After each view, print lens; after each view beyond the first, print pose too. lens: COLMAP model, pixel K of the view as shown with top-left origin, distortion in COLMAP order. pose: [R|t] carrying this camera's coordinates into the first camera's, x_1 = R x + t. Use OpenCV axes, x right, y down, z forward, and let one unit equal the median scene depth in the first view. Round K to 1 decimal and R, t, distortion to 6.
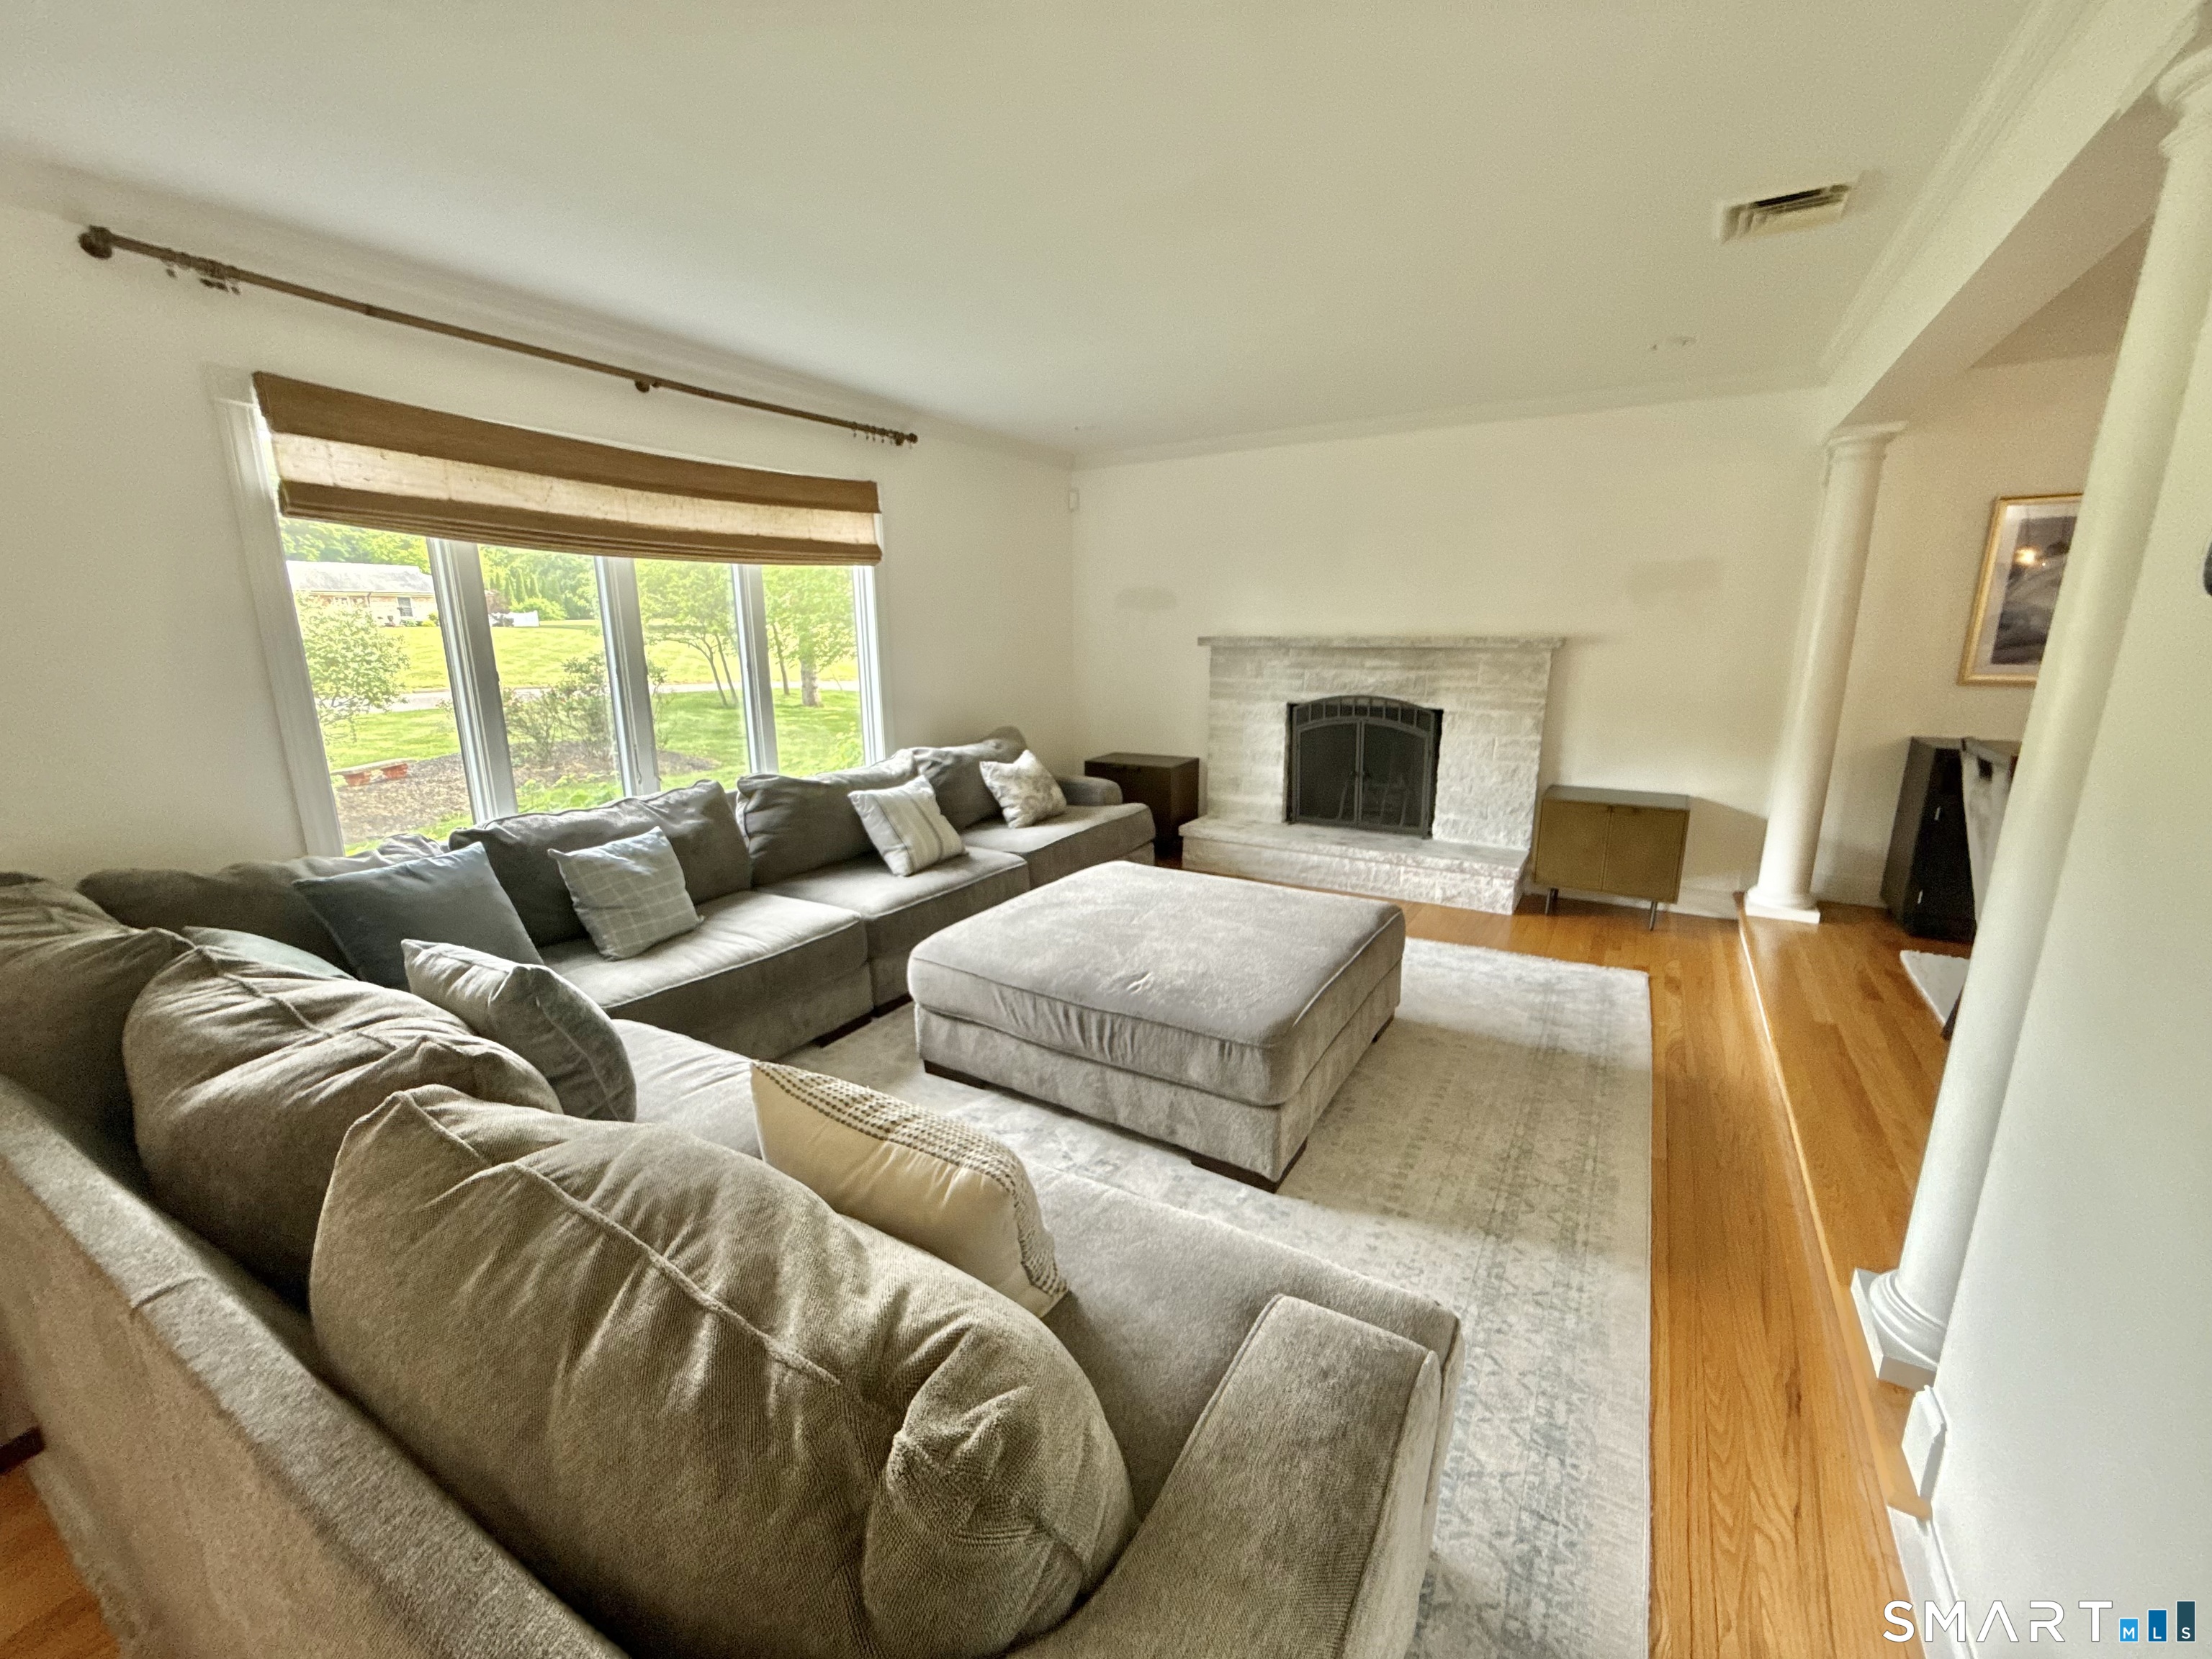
lens RADIAL K [[886.4, 0, 1106.0], [0, 886.4, 829.5], [0, 0, 1]] dist [-0.001005, -0.000312]
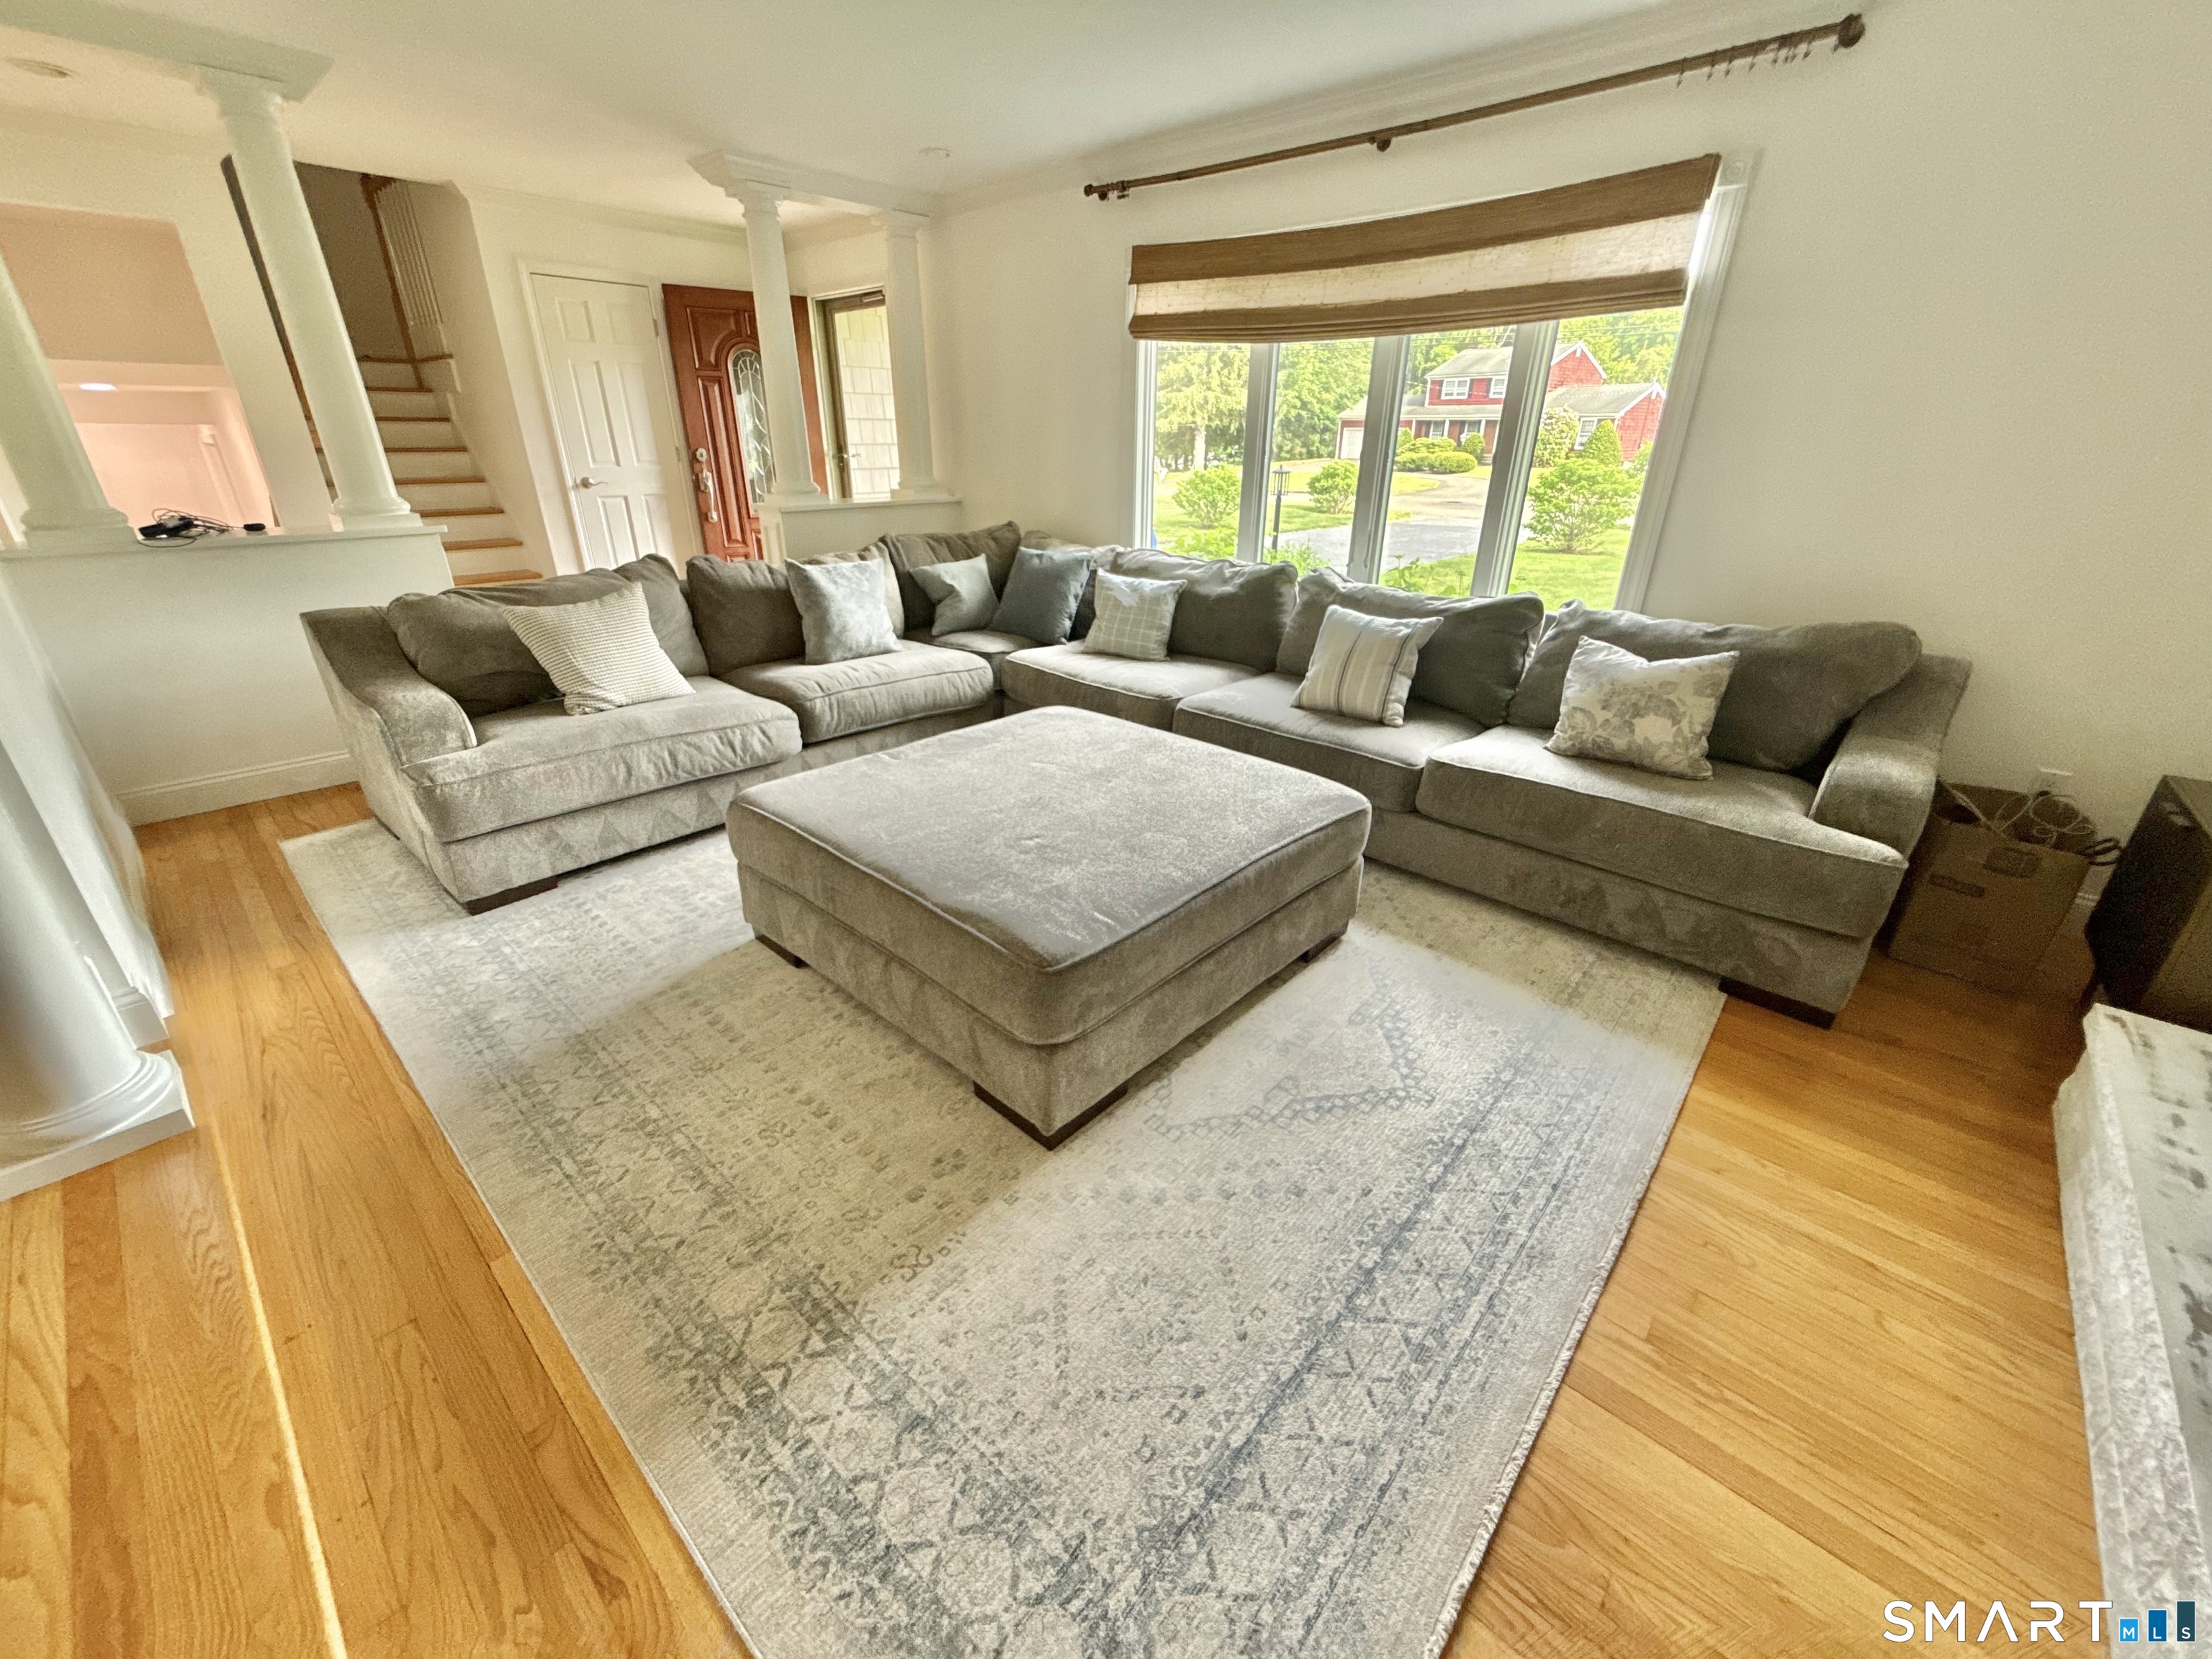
lens RADIAL K [[884.2, 0, 1100.5], [0, 884.2, 831.6], [0, 0, 1]] dist [0.002306, -0.000274]
pose [[-0.194289, 0.405646, -0.893142, 0.873381], [-0.229671, 0.866374, 0.443449, -0.249796], [0.953679, 0.291286, -0.075162, 1.214527]]
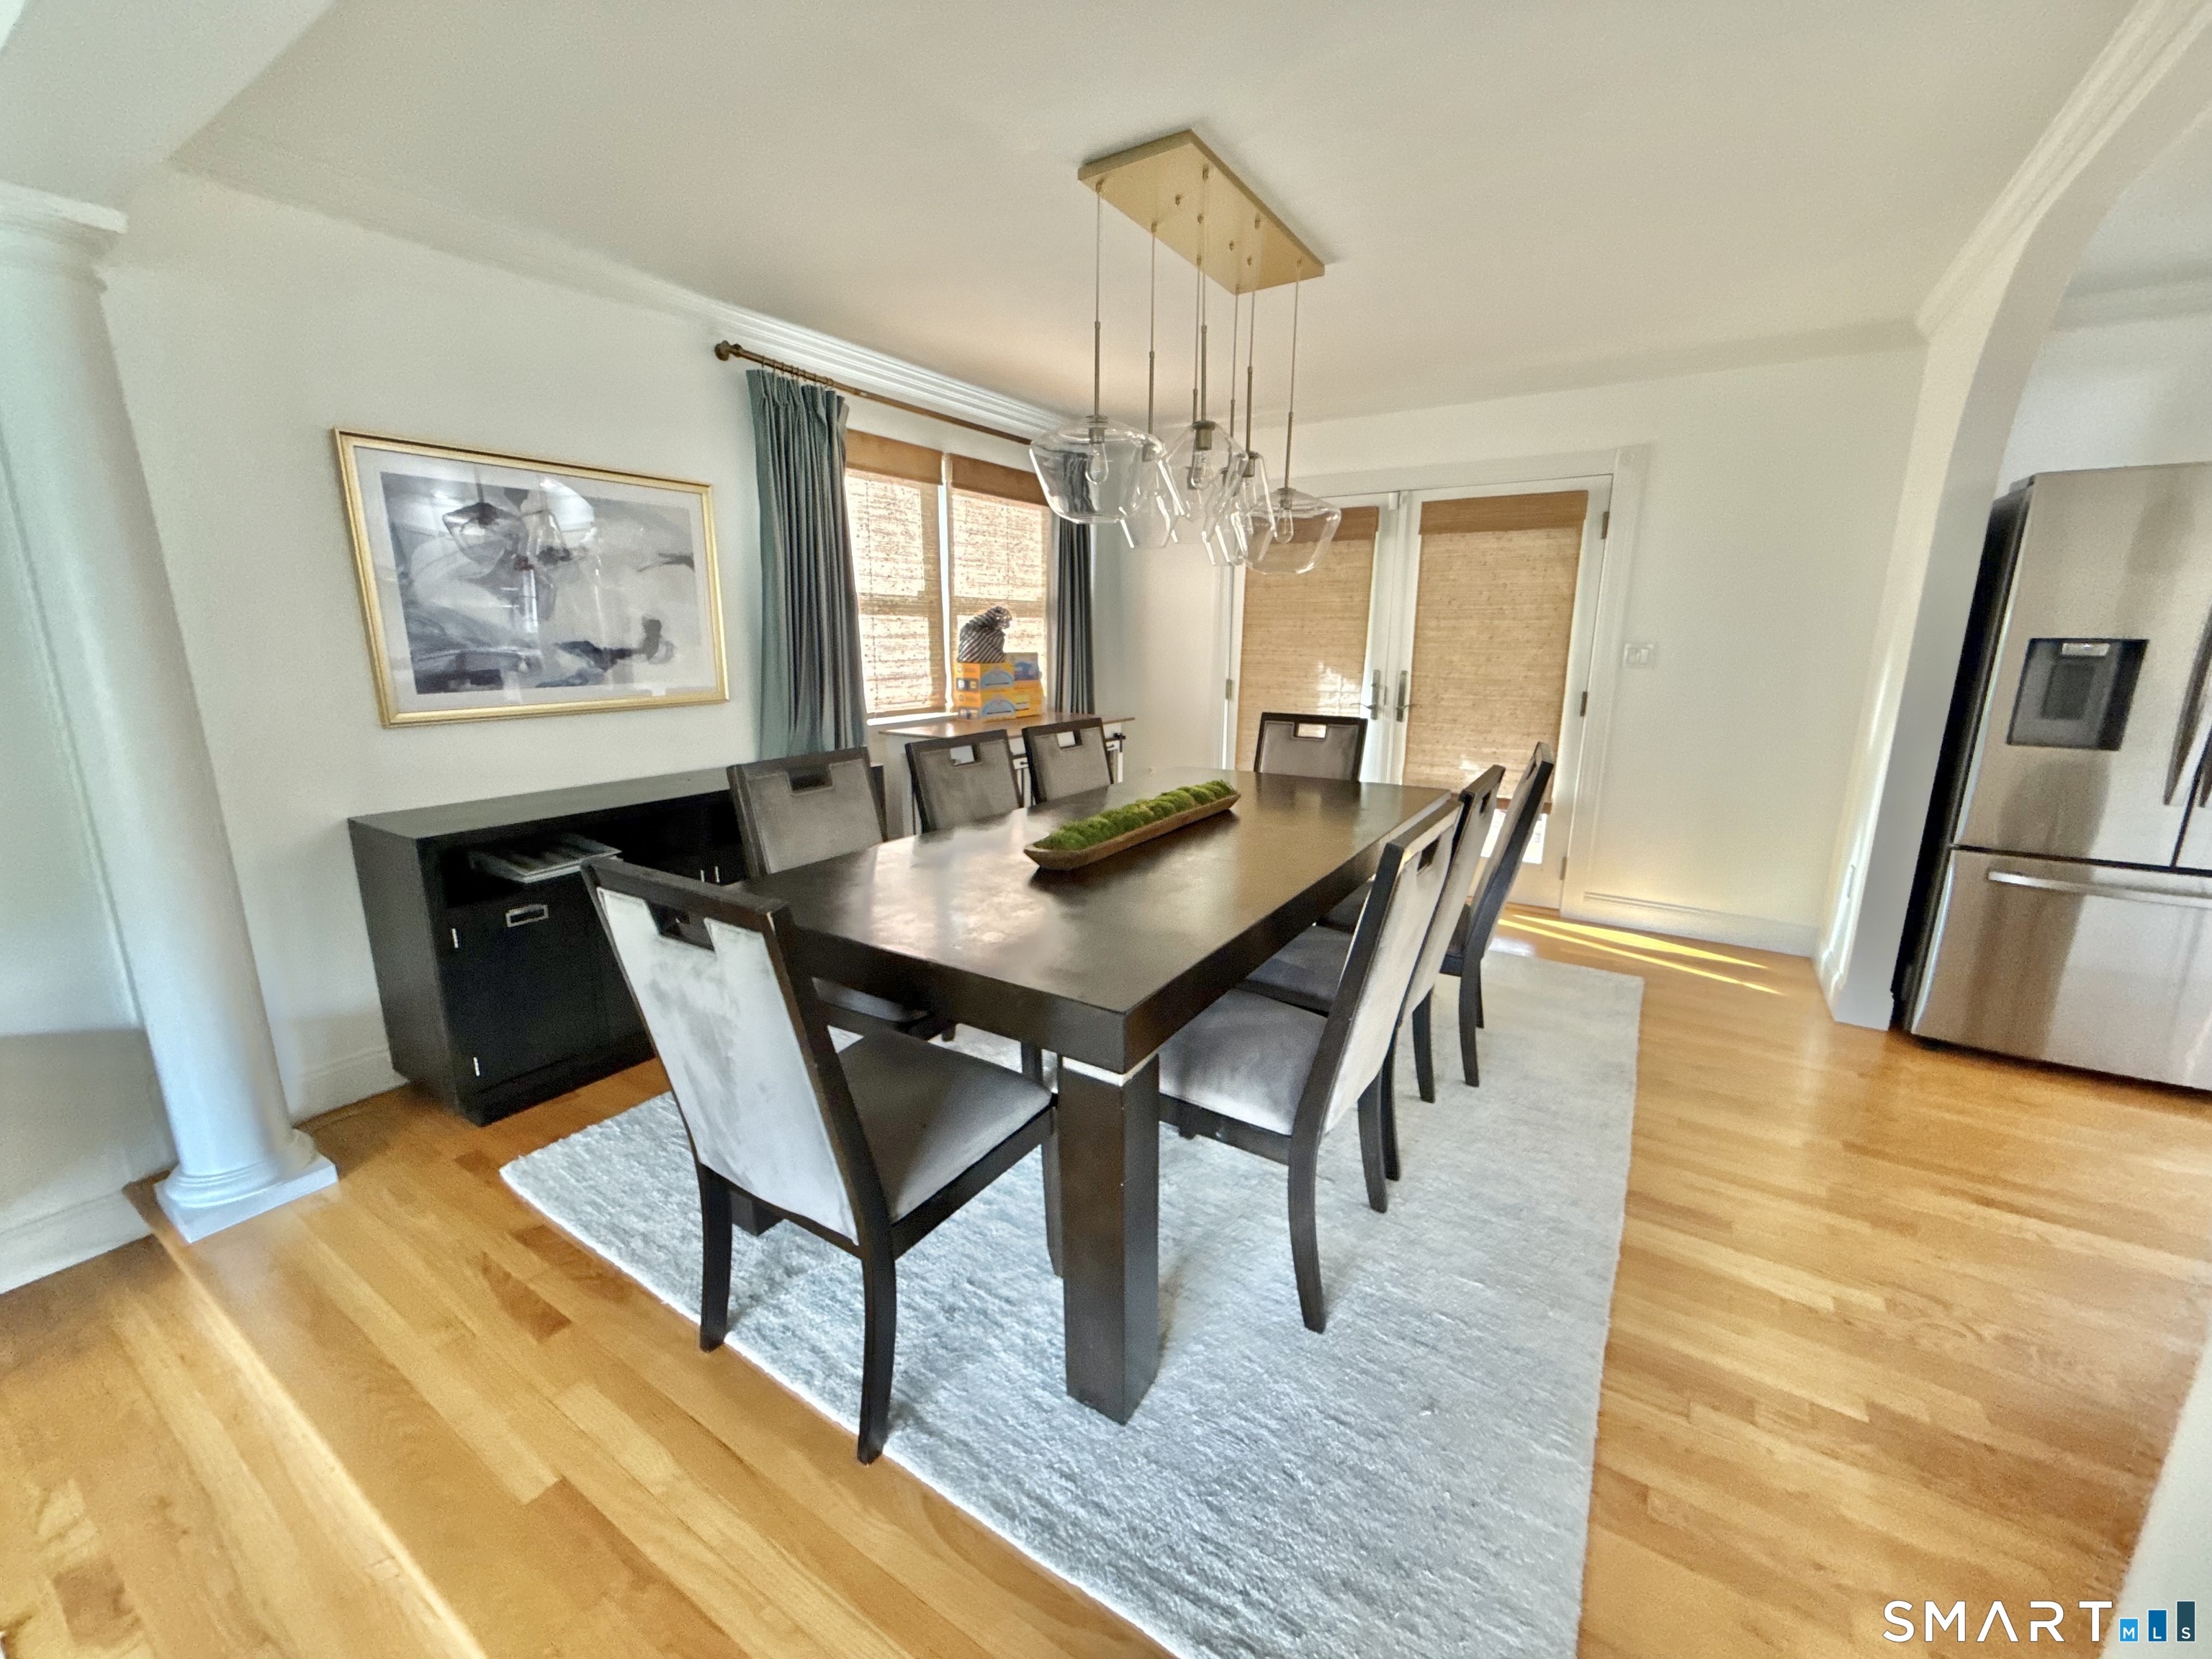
lens RADIAL K [[886.4, 0, 1106.0], [0, 886.4, 829.5], [0, 0, 1]] dist [-0.001005, -0.000312]
pose [[0.026371, -0.217041, 0.975806, 0.315591], [0.221482, 0.953154, 0.206017, -0.104335], [-0.974808, 0.210691, 0.073206, 0.432041]]
